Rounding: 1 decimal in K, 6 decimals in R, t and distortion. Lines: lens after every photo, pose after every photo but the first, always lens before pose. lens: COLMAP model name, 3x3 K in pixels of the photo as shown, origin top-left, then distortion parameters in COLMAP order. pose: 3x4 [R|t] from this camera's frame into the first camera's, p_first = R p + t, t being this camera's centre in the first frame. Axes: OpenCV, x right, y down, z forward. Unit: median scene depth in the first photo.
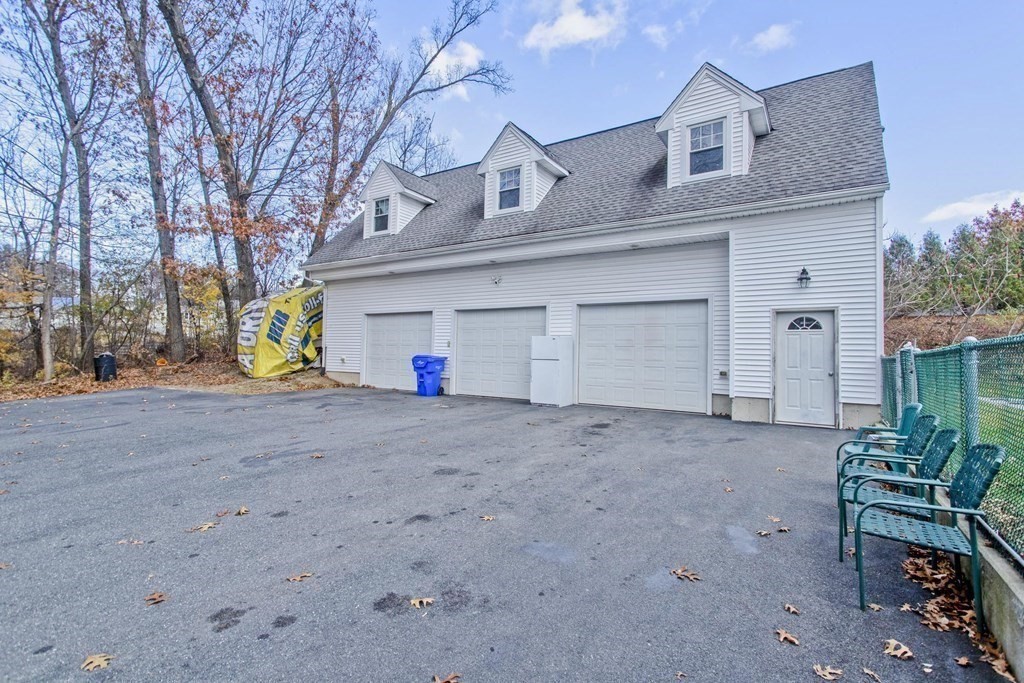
lens RADIAL K [[485.3, 0, 508.9], [0, 485.3, 337.6], [0, 0, 1]] dist [0.002599, -0.000110]
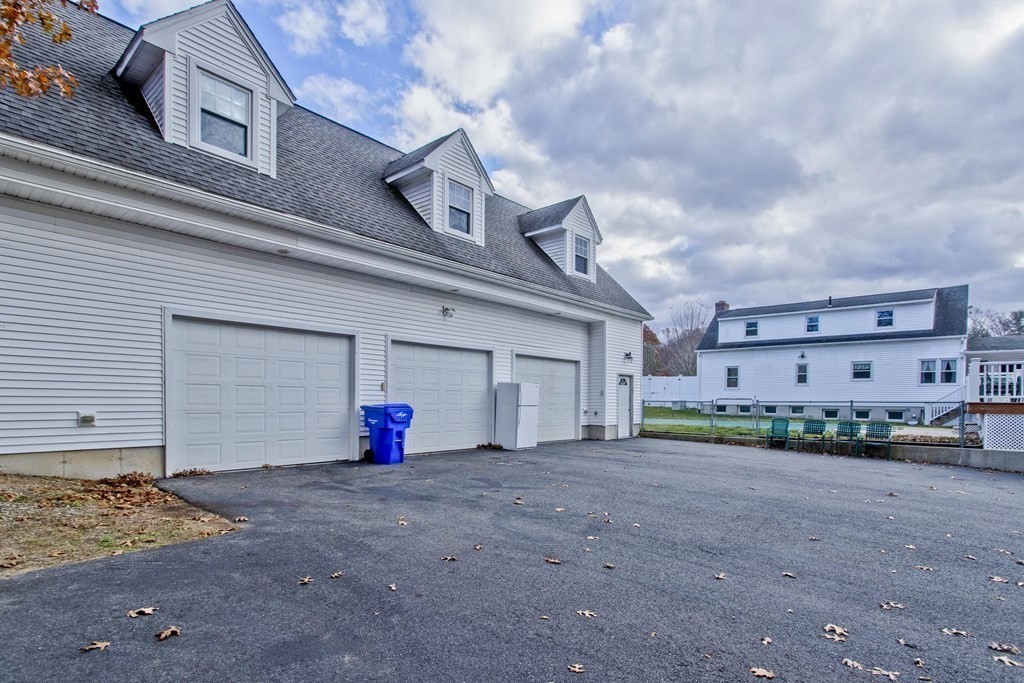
lens RADIAL K [[512.3, 0, 512.5], [0, 512.3, 395.4], [0, 0, 1]] dist [0.000439, 0.000132]
pose [[0.139563, -0.021815, 0.989973, -0.937220], [-0.059820, 0.997746, 0.030419, -0.009310], [-0.988405, -0.063466, 0.137944, 0.798448]]
